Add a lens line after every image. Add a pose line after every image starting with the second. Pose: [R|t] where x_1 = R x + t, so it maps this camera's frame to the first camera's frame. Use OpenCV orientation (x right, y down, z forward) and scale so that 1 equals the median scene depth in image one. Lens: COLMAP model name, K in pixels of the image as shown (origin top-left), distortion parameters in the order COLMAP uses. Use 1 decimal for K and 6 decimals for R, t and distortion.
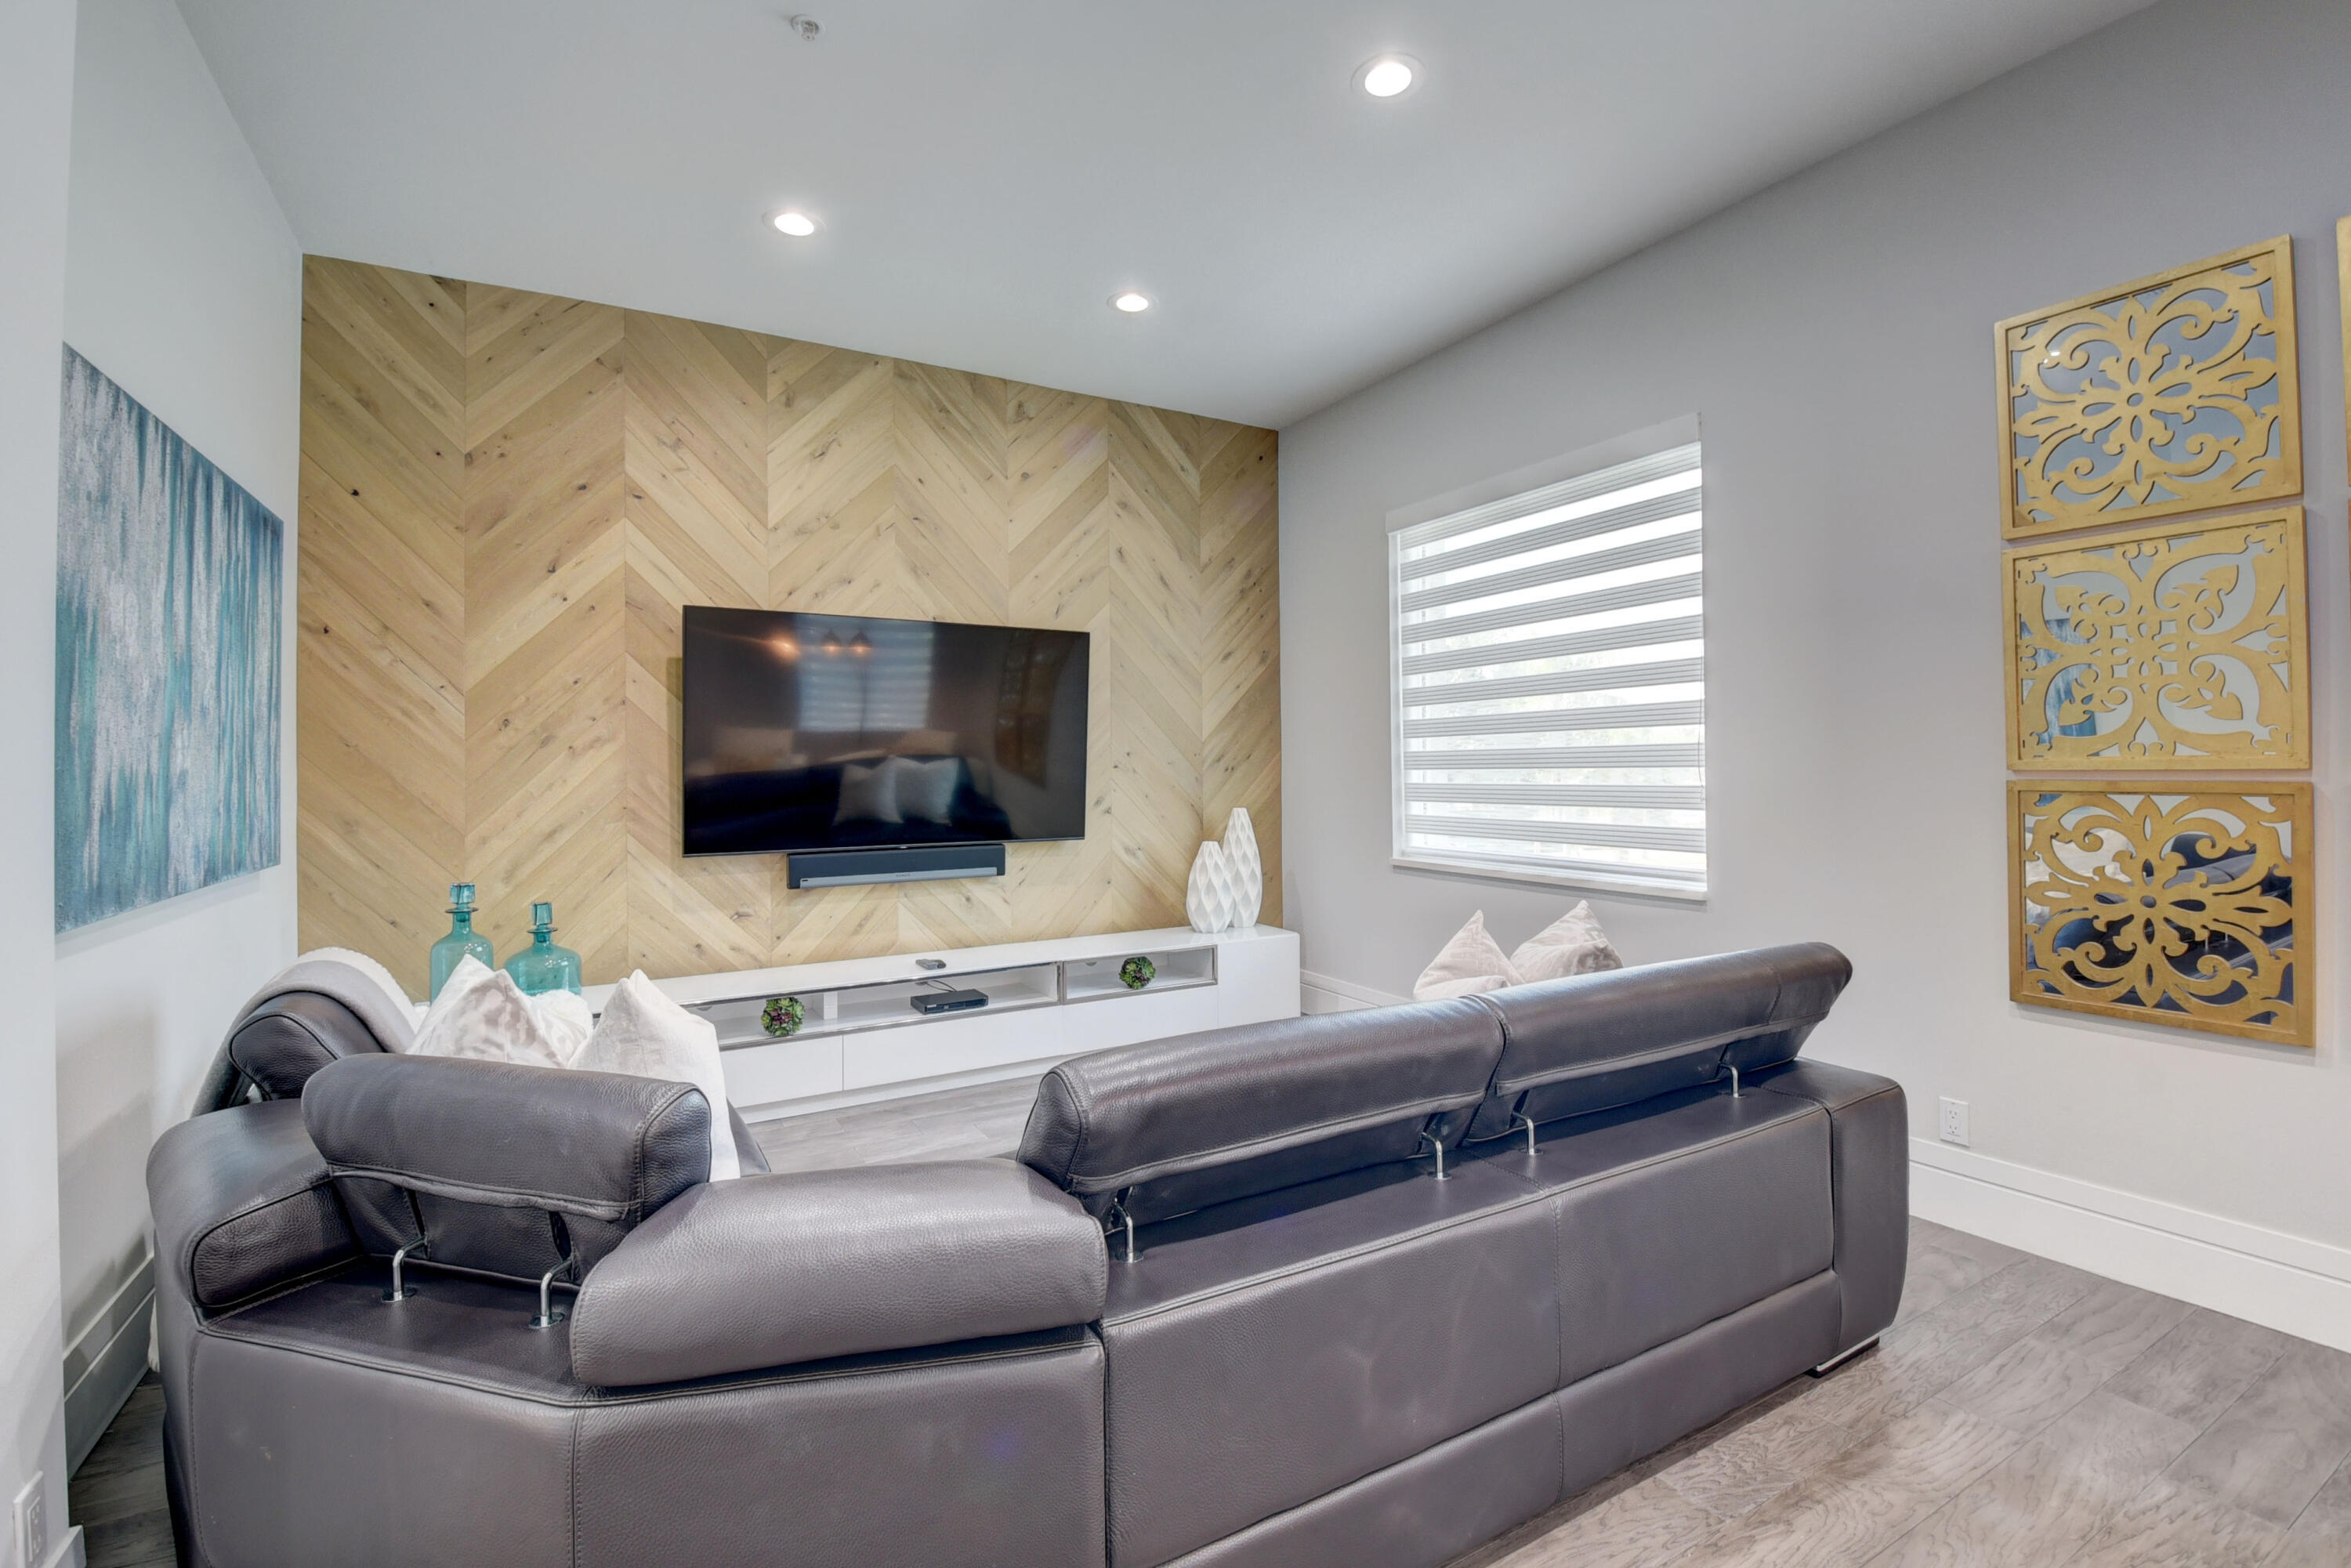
lens RADIAL K [[1038.8, 0, 1170.1], [0, 1038.8, 755.7], [0, 0, 1]] dist [0.015585, -0.023231]
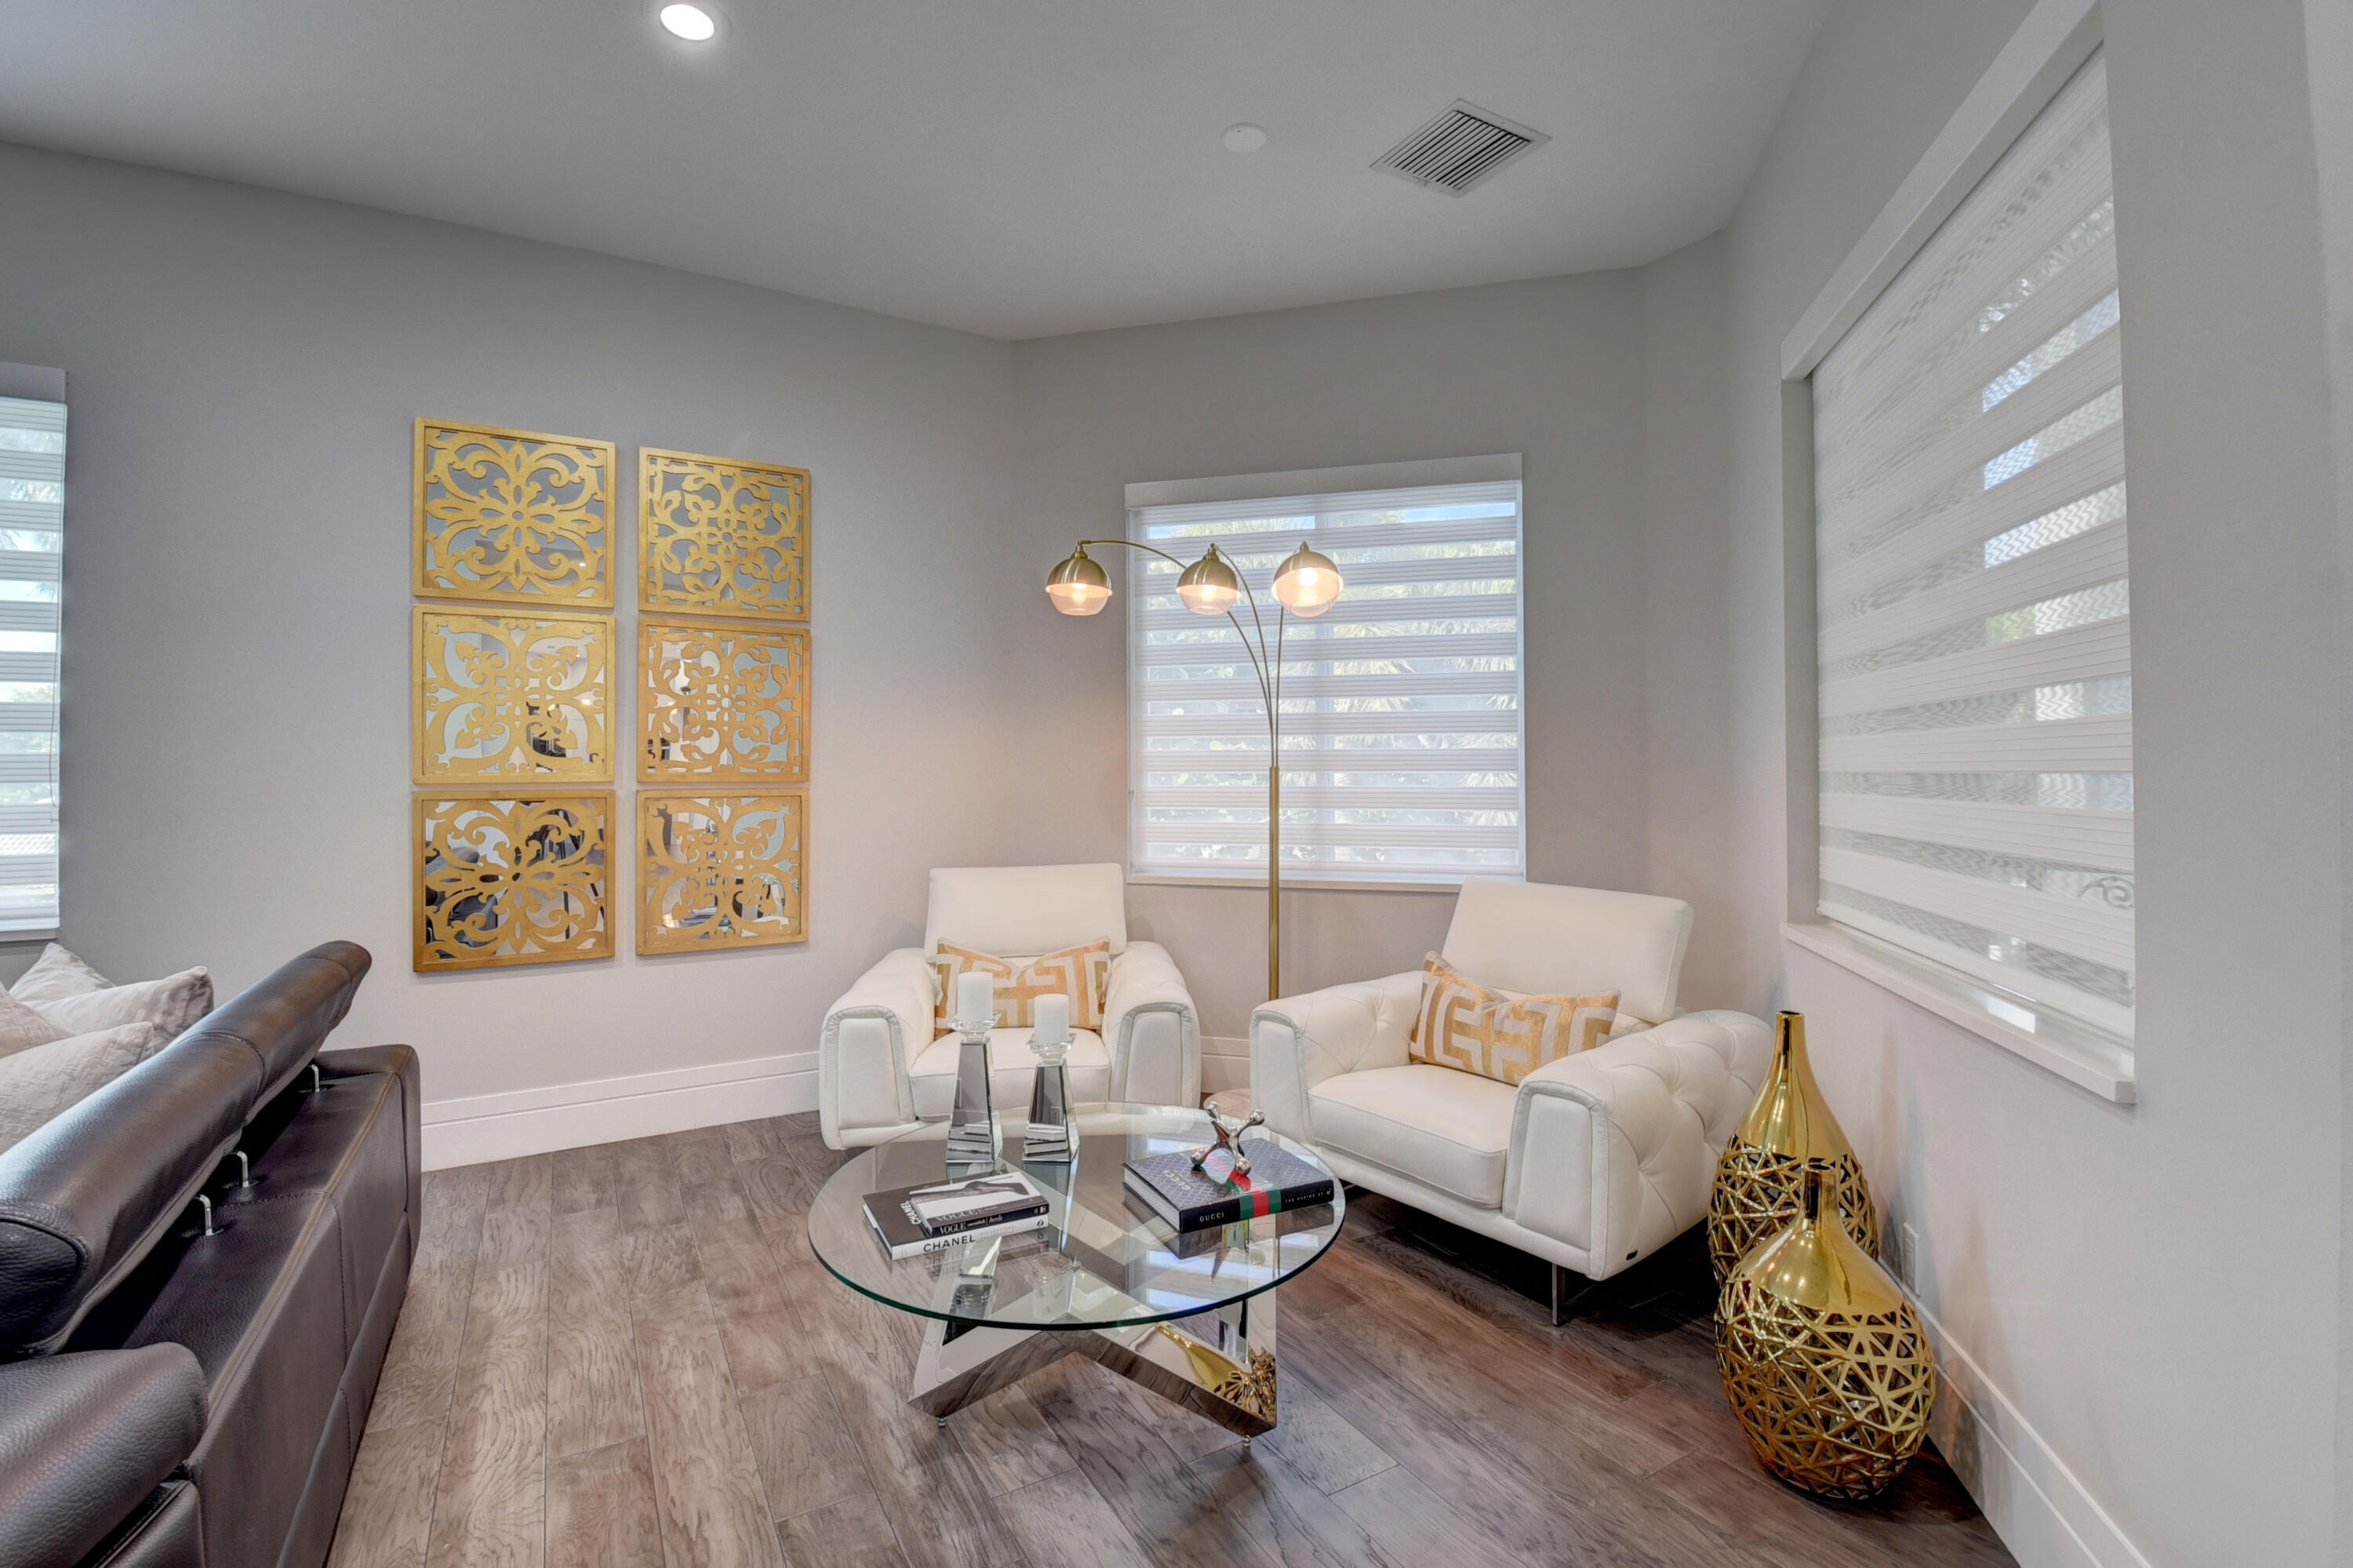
lens RADIAL K [[1039.7, 0, 1171.1], [0, 1039.7, 755.6], [0, 0, 1]] dist [0.015585, -0.023231]
pose [[-0.007310, 0.023306, 0.999702, -0.464303], [-0.006788, 0.999704, -0.023356, 0.004380], [-0.999950, -0.006957, -0.007150, 0.126251]]
